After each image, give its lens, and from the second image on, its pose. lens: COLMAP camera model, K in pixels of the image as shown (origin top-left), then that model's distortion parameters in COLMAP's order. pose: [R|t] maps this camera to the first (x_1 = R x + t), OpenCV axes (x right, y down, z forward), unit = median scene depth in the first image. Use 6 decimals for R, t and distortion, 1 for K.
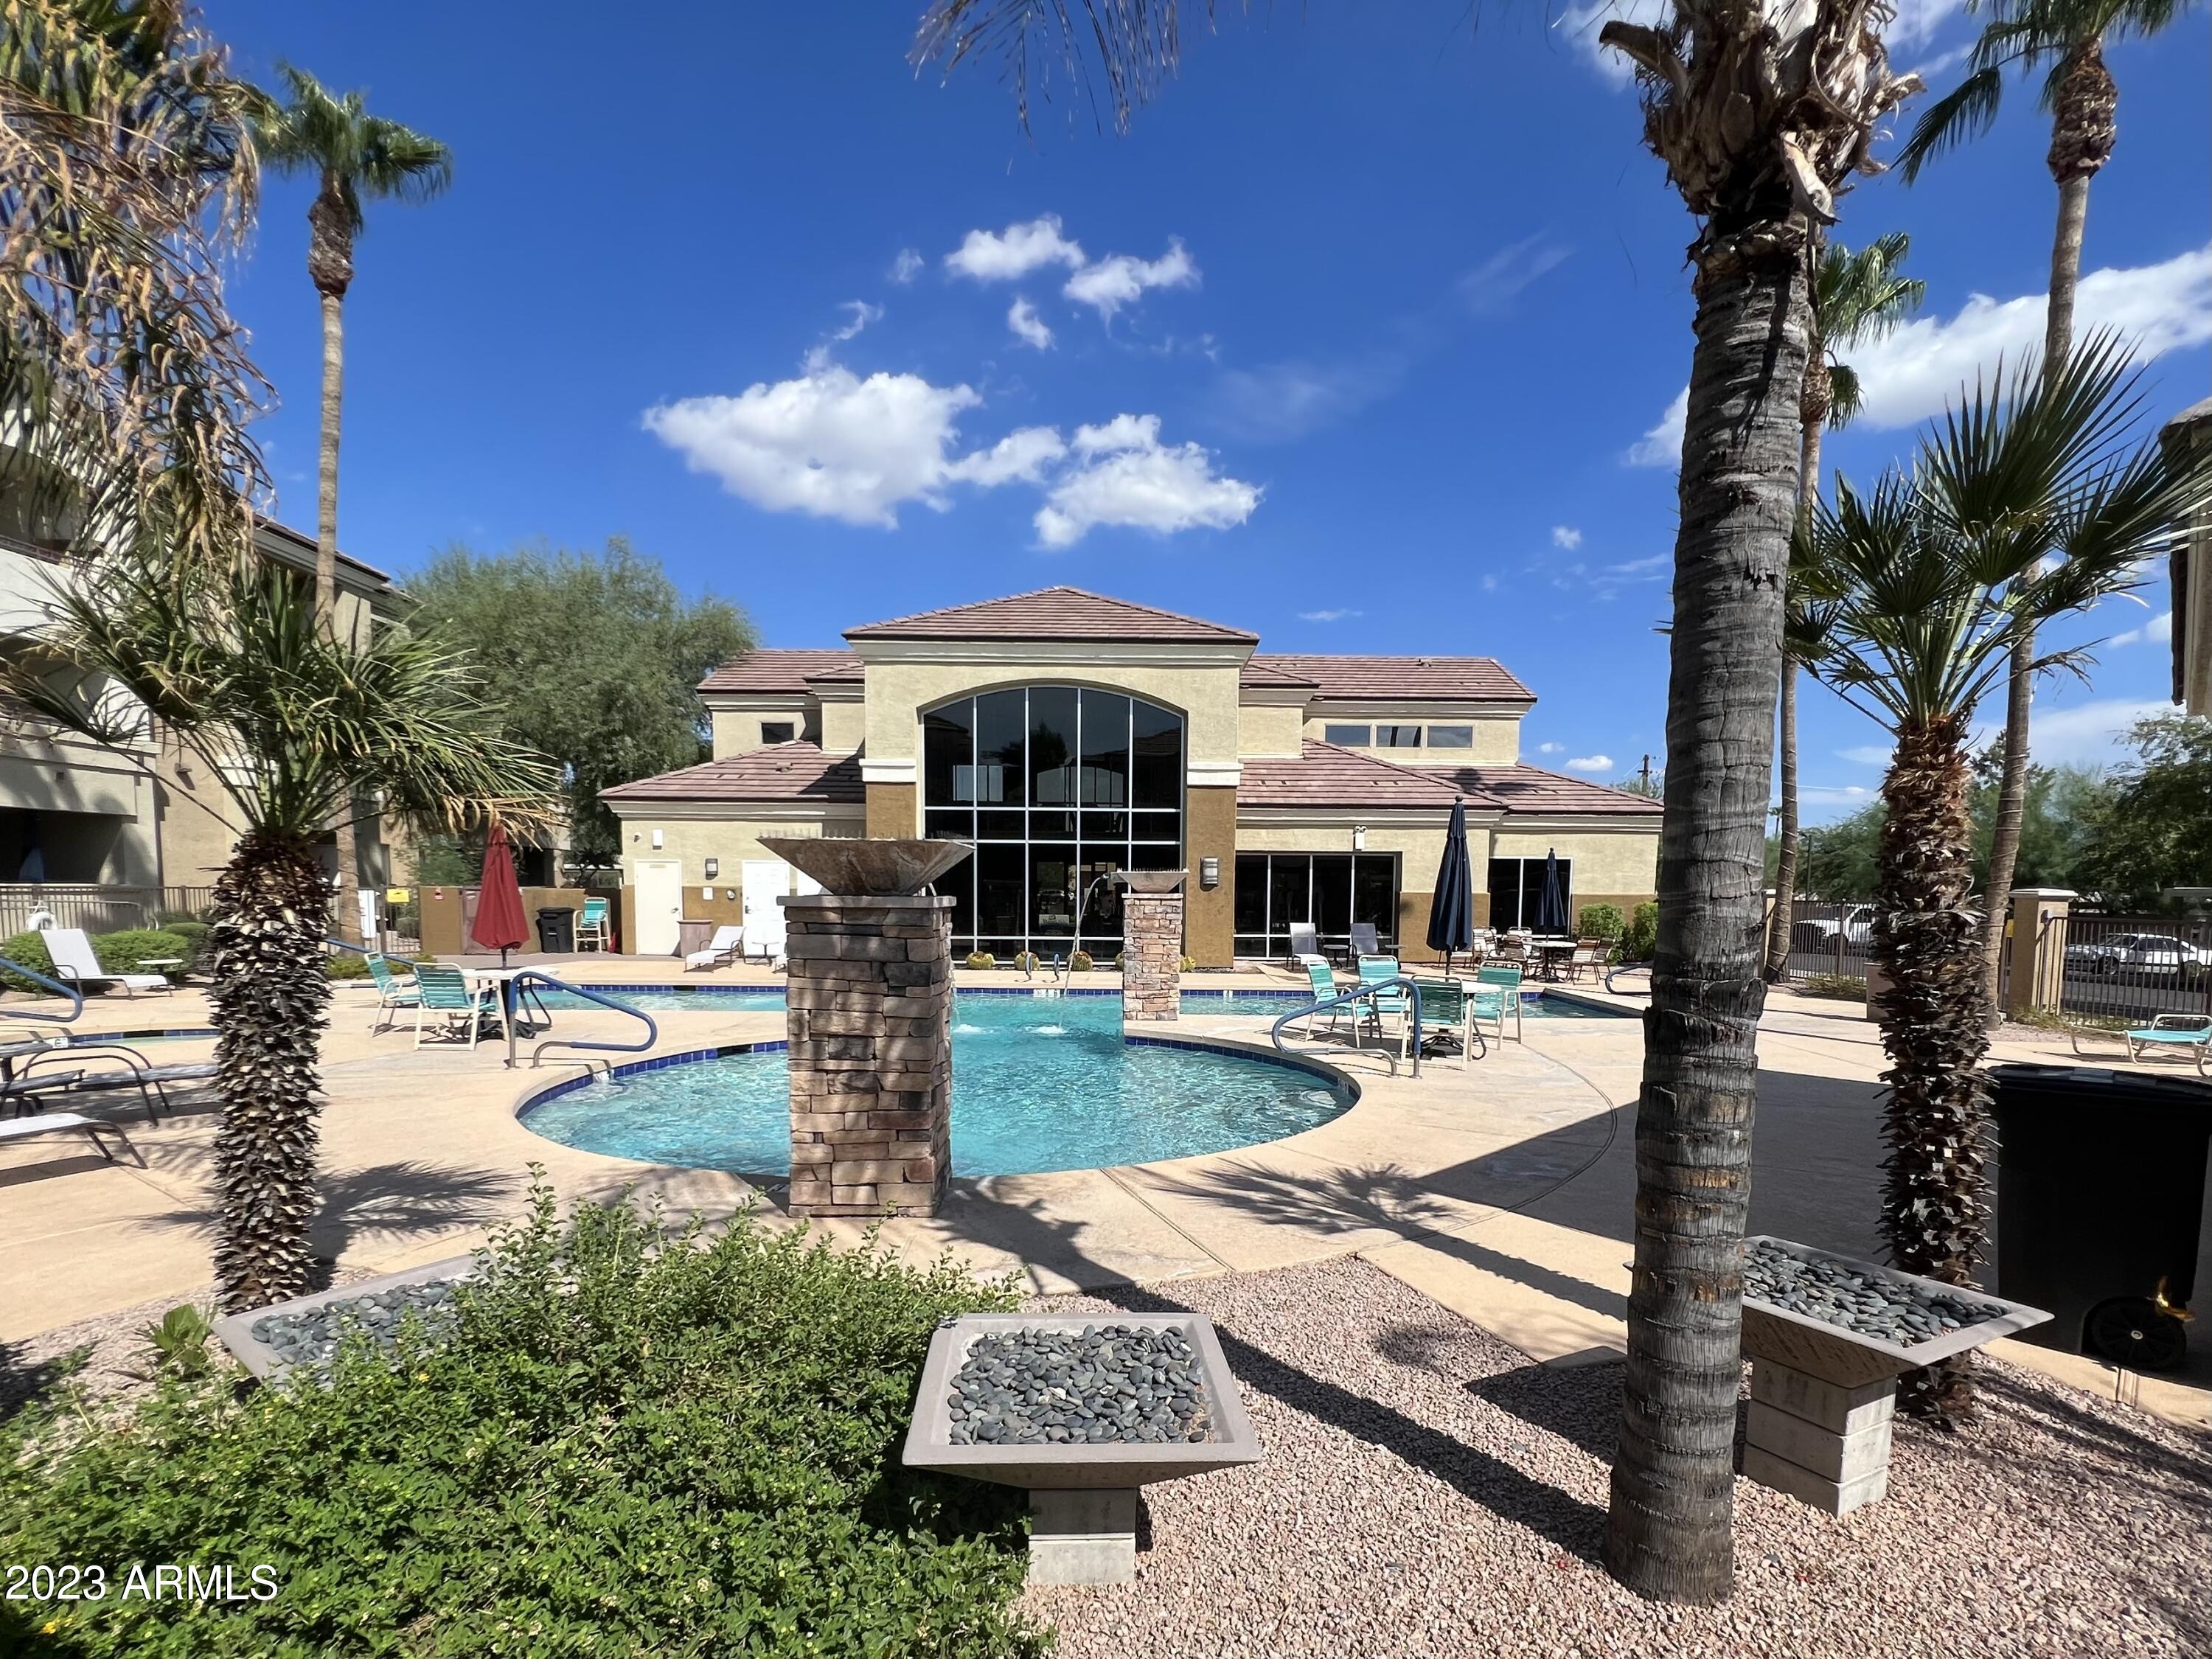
lens RADIAL K [[1044.2, 0, 1105.7], [0, 1044.2, 978.0], [0, 0, 1]] dist [-0.000292, -0.000063]
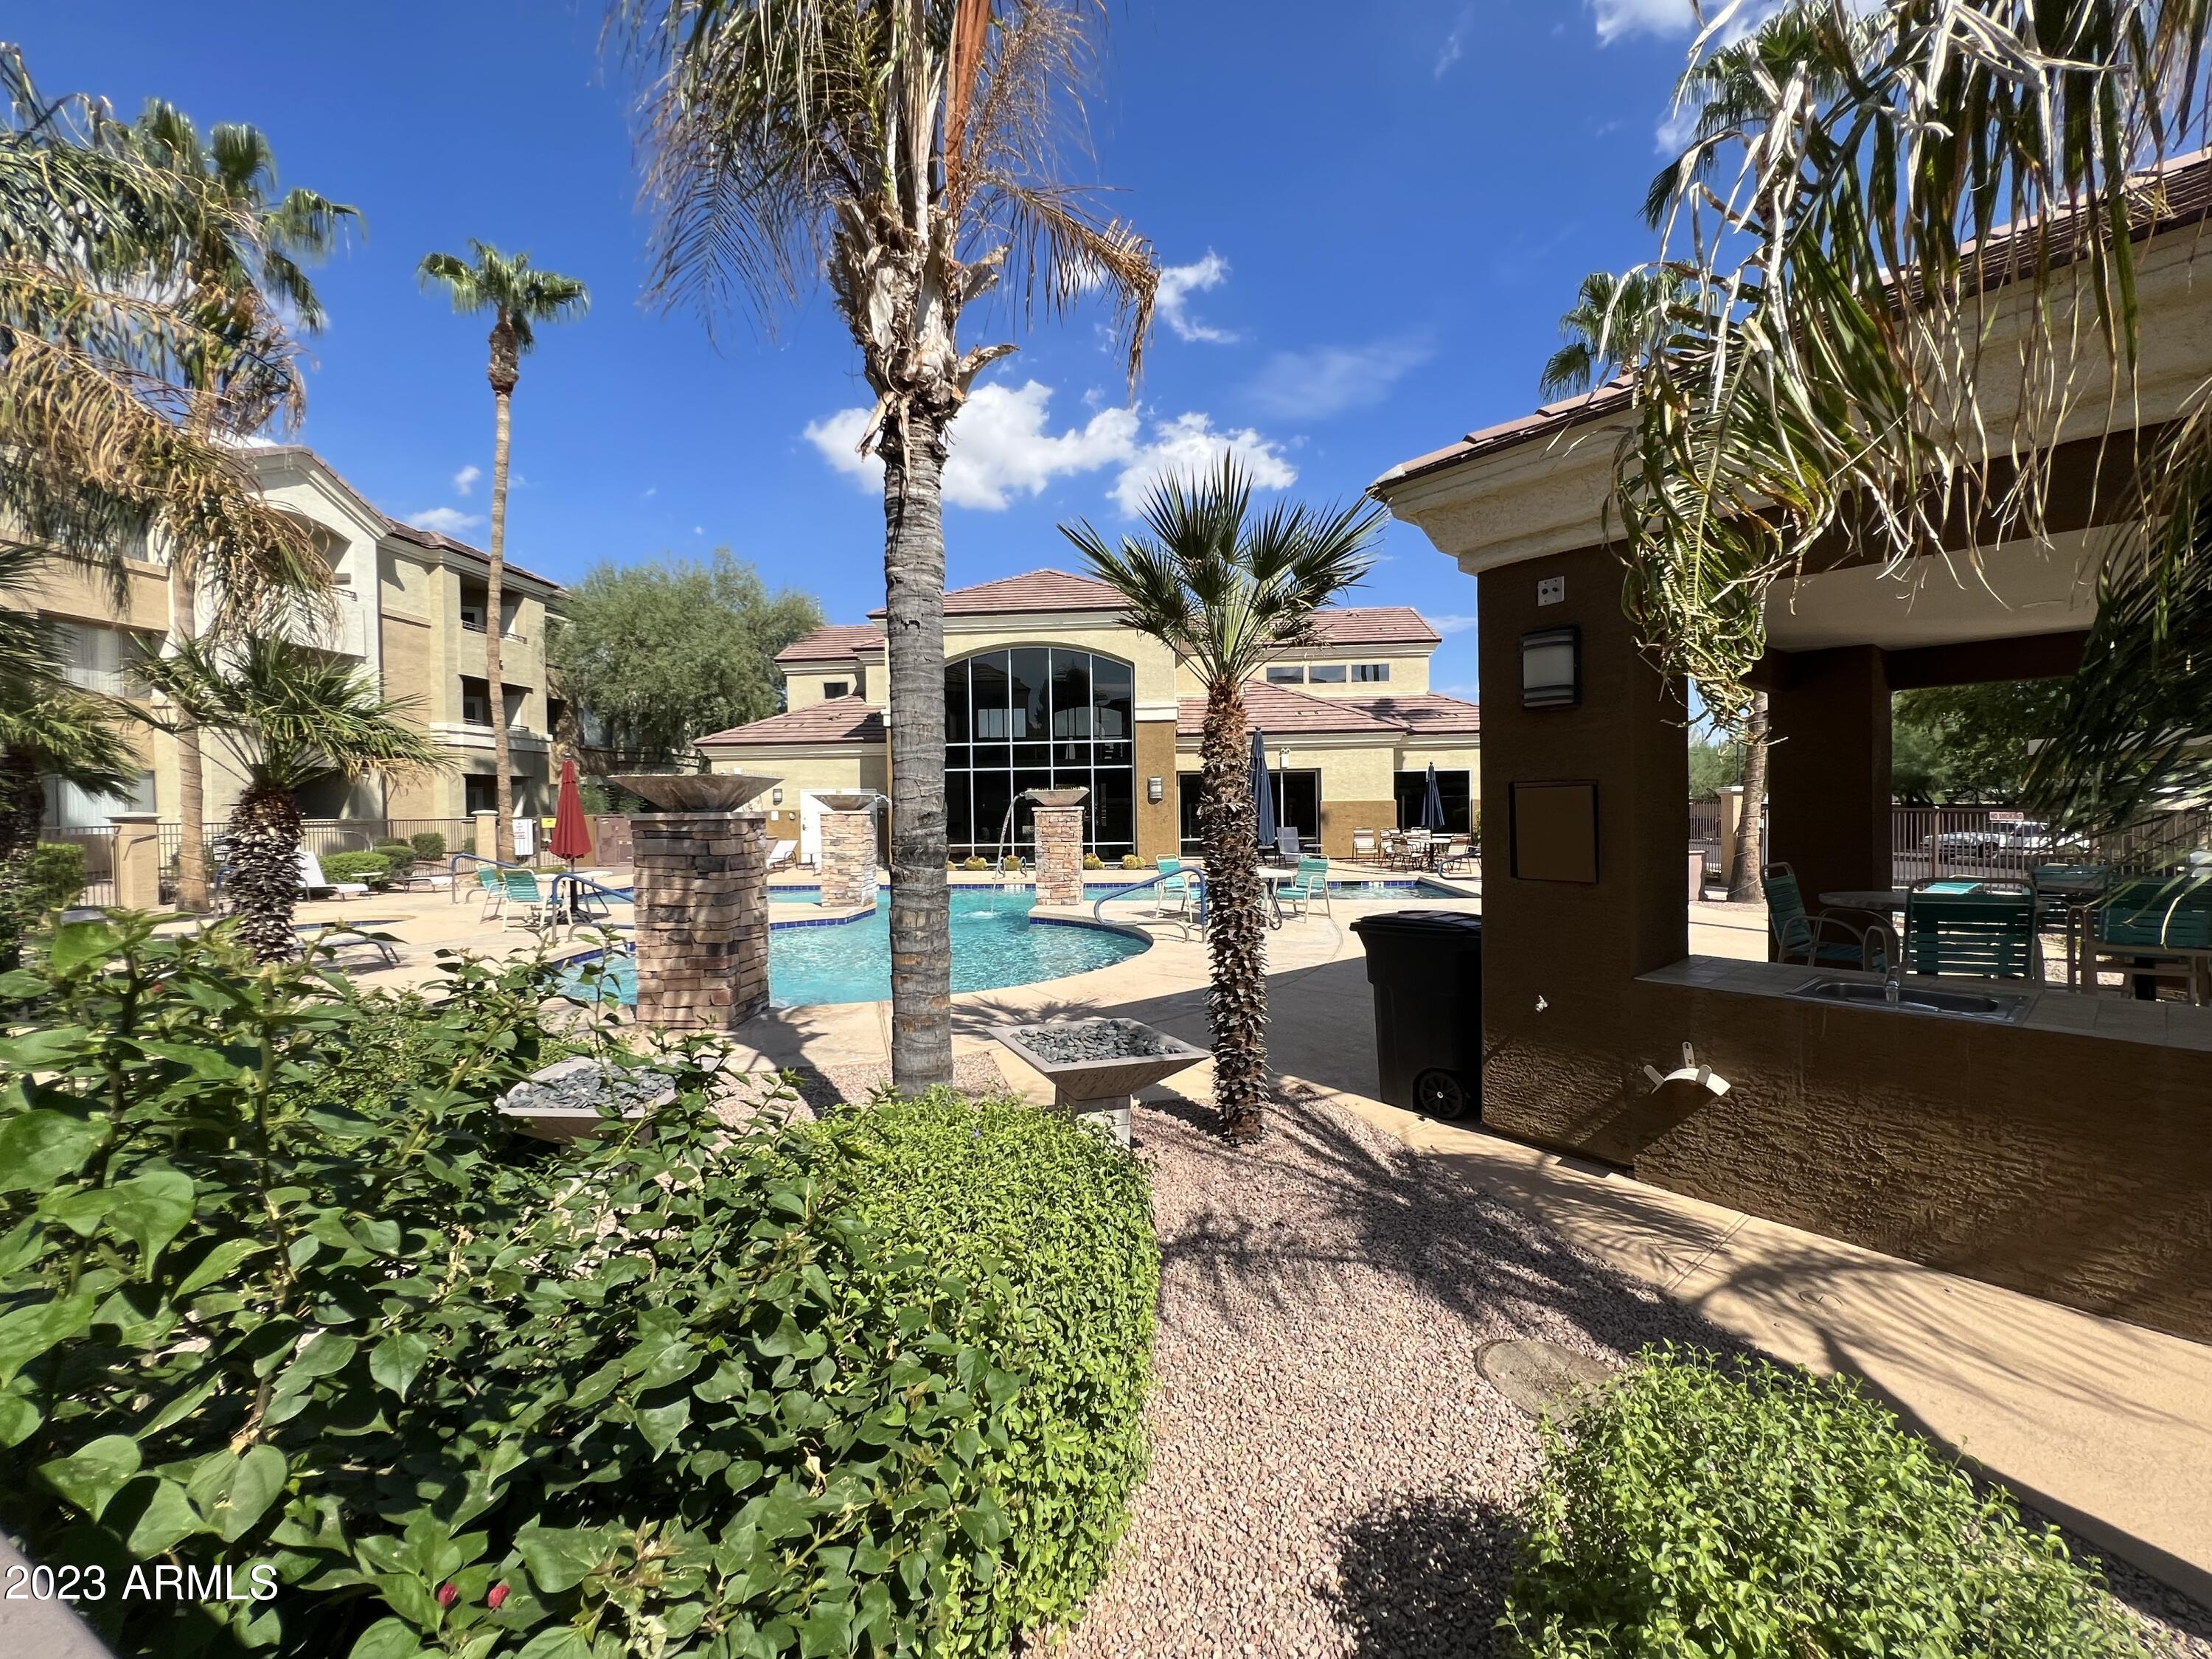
lens RADIAL K [[888.1, 0, 1101.7], [0, 888.1, 823.7], [0, 0, 1]] dist [-0.002048, 0.000528]
pose [[0.995406, -0.022699, -0.093014, 0.147784], [0.016599, 0.997692, -0.065837, 0.009678], [0.094294, 0.063991, 0.993486, -0.064174]]
